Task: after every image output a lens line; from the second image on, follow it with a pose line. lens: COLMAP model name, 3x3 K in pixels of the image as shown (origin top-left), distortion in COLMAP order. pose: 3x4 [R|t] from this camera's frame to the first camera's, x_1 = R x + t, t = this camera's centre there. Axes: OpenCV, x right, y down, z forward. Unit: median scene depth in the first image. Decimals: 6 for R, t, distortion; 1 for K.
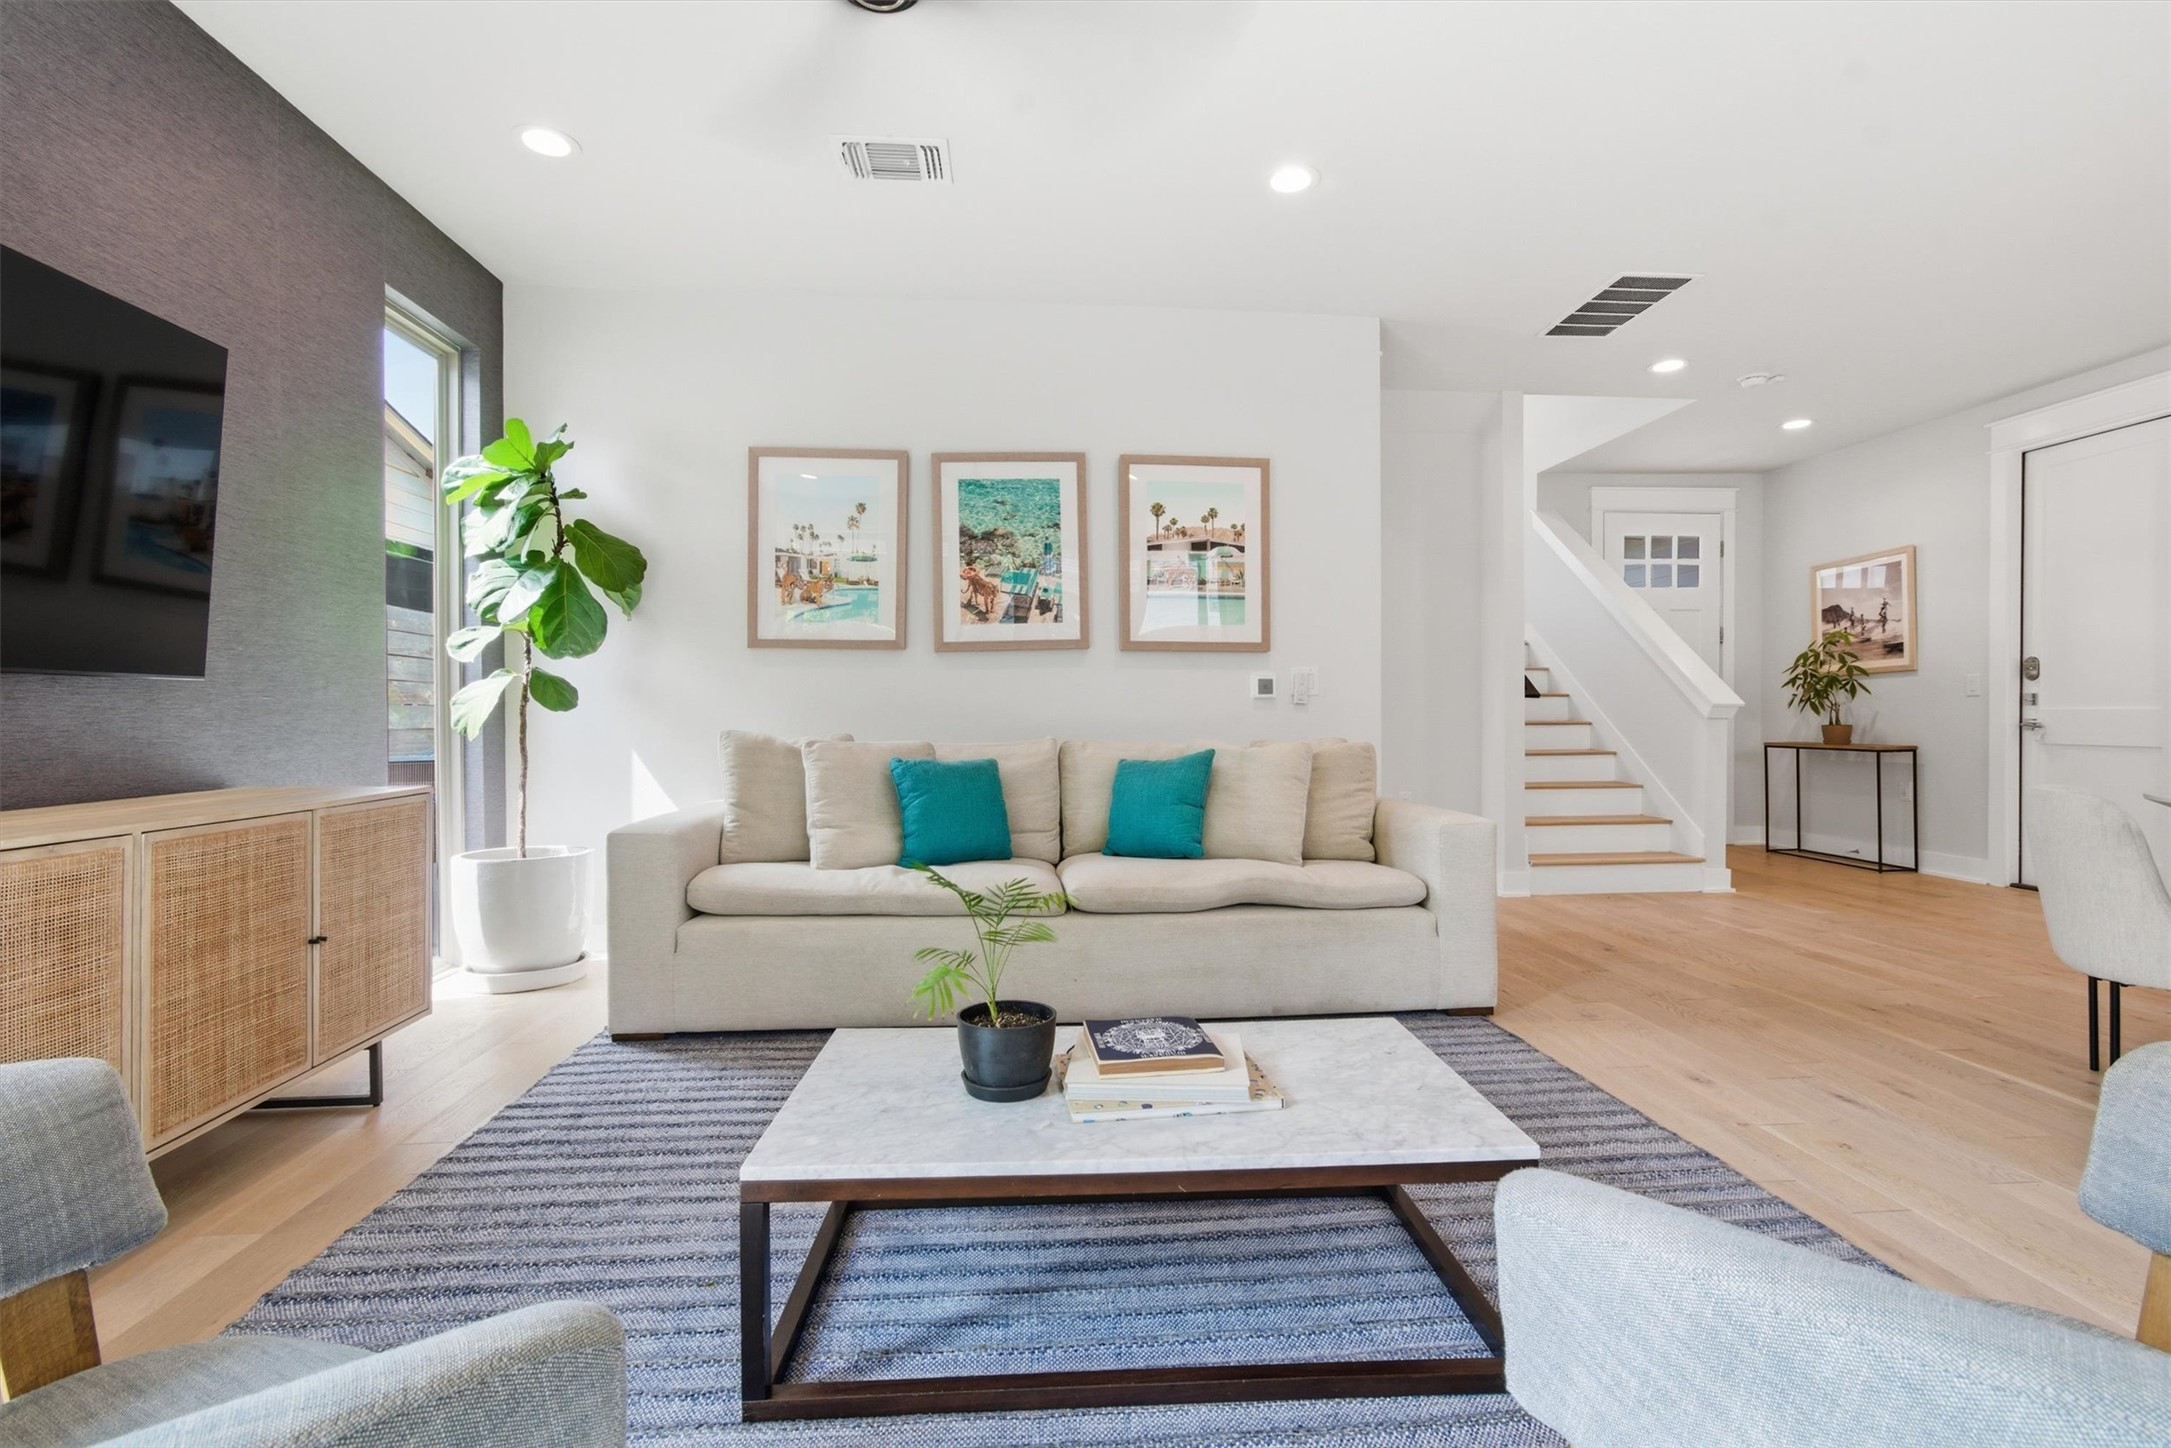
lens RADIAL K [[995.8, 0, 1114.8], [0, 995.8, 728.2], [0, 0, 1]] dist [-0.050850, 0.047285]
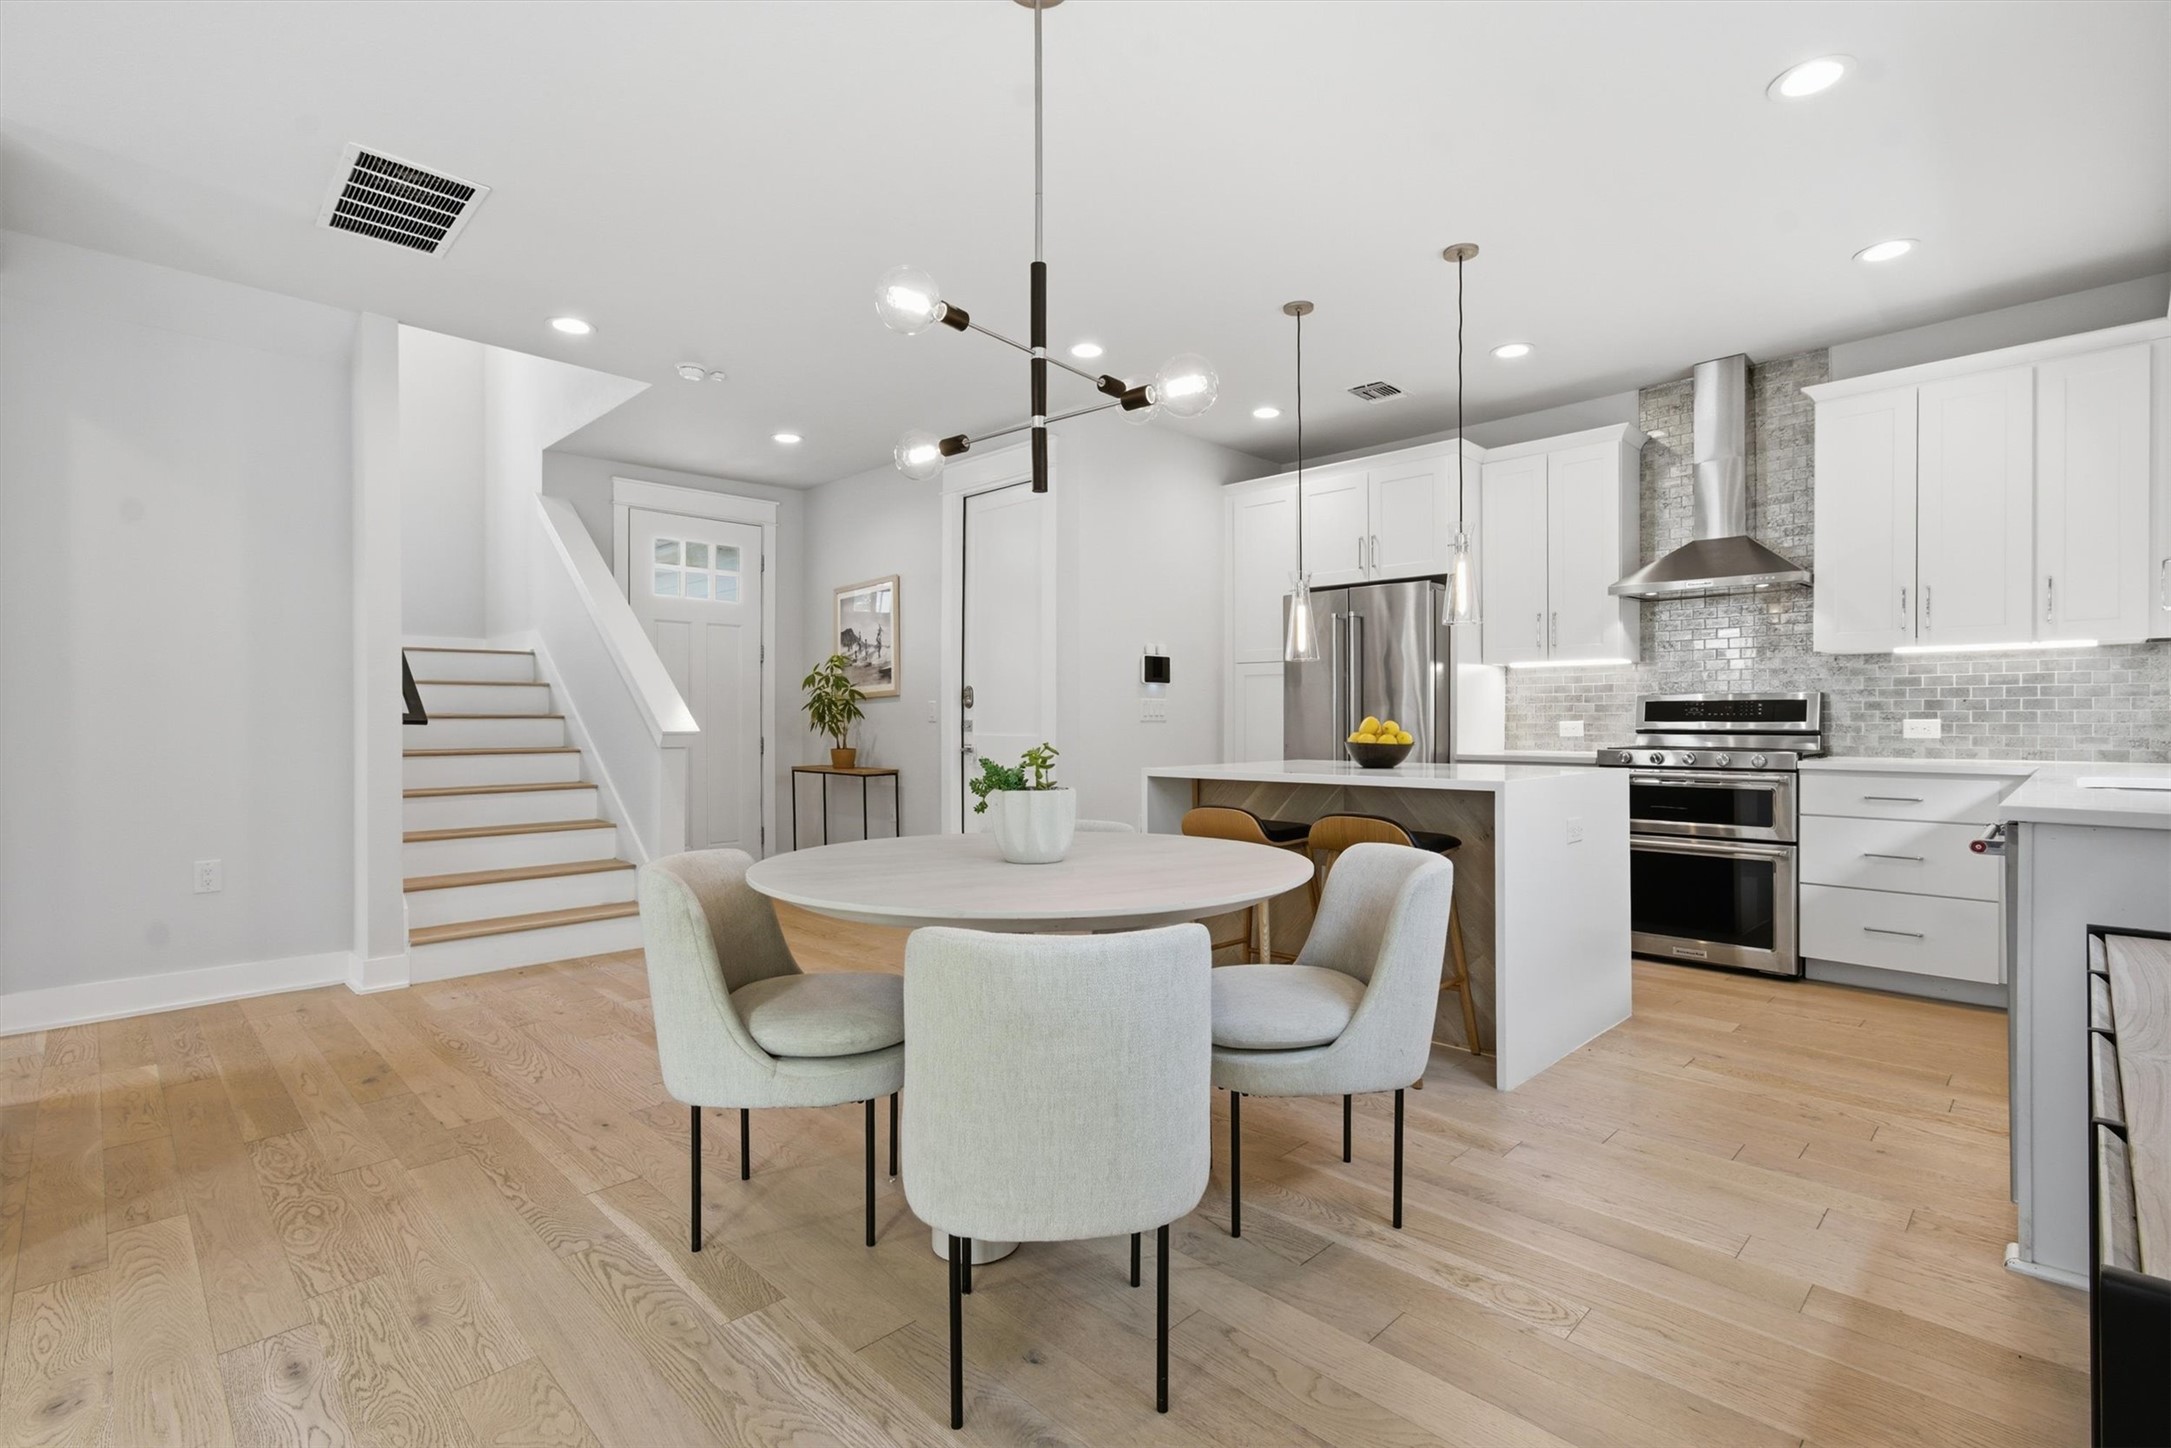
lens RADIAL K [[996.2, 0, 1085.5], [0, 996.2, 724.0], [0, 0, 1]] dist [-0.000951, 0.000334]
pose [[0.780135, 0.001010, 0.625610, 0.473808], [0.006358, 0.999934, -0.009543, -0.027749], [-0.625578, 0.011423, 0.780078, 0.097022]]
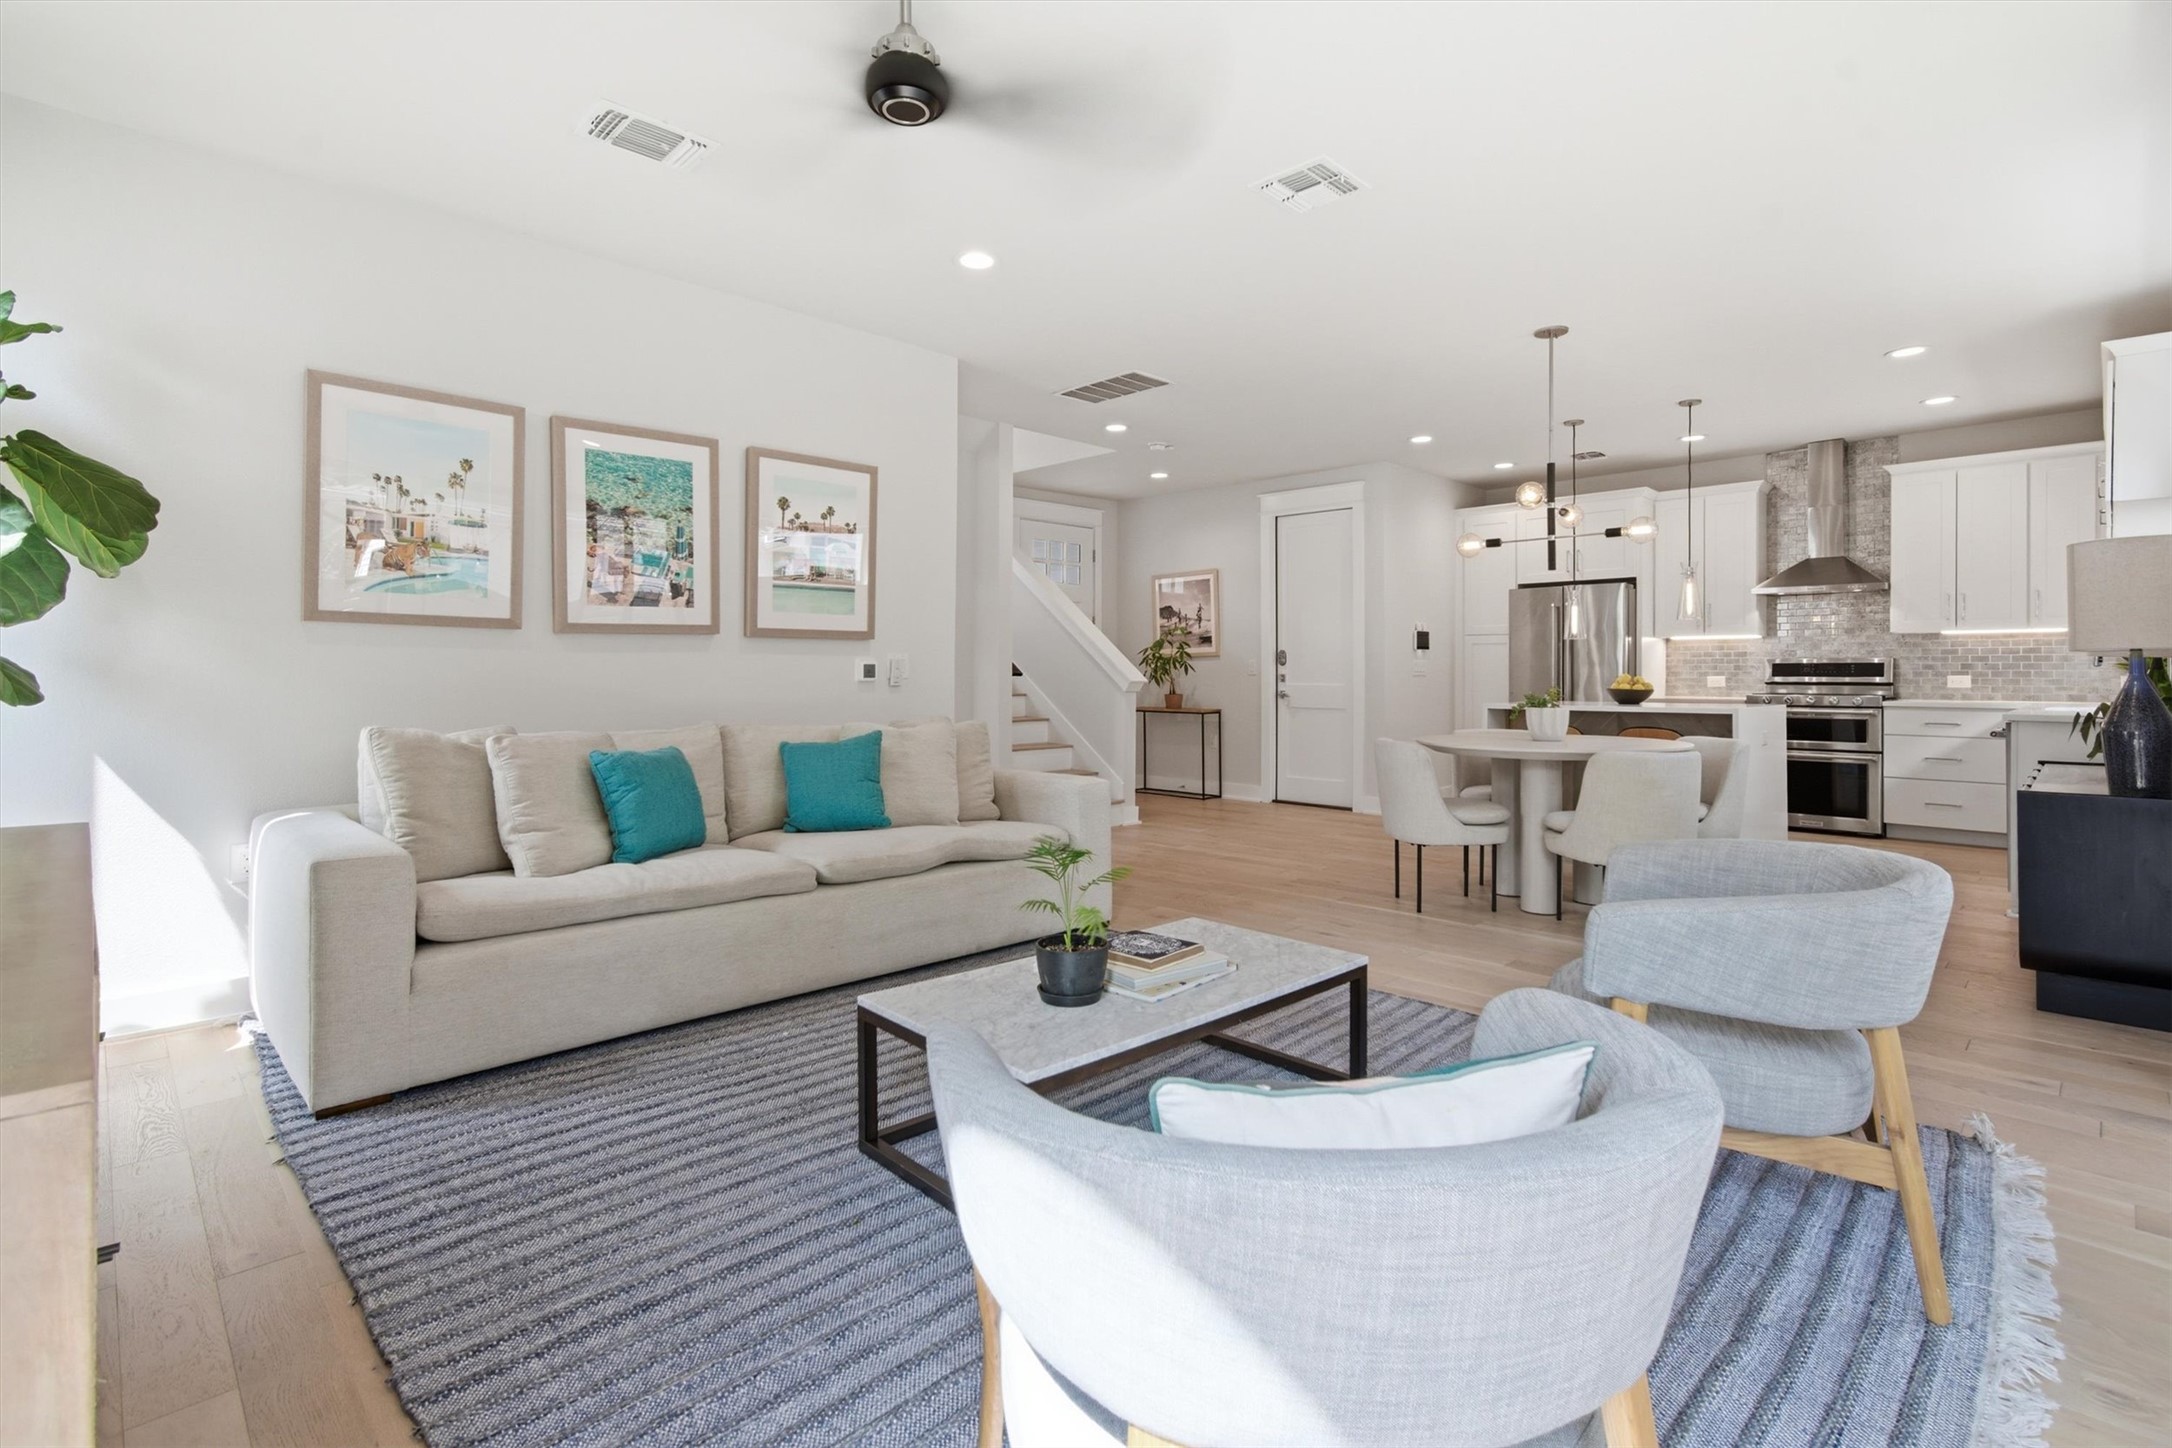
lens RADIAL K [[1018.9, 0, 1101.2], [0, 1018.9, 669.9], [0, 0, 1]] dist [0.012248, -0.000265]
pose [[0.771177, 0.006737, 0.636586, -0.393488], [0.003487, 0.999884, -0.014807, -0.026331], [-0.636612, 0.013639, 0.771064, -0.049501]]
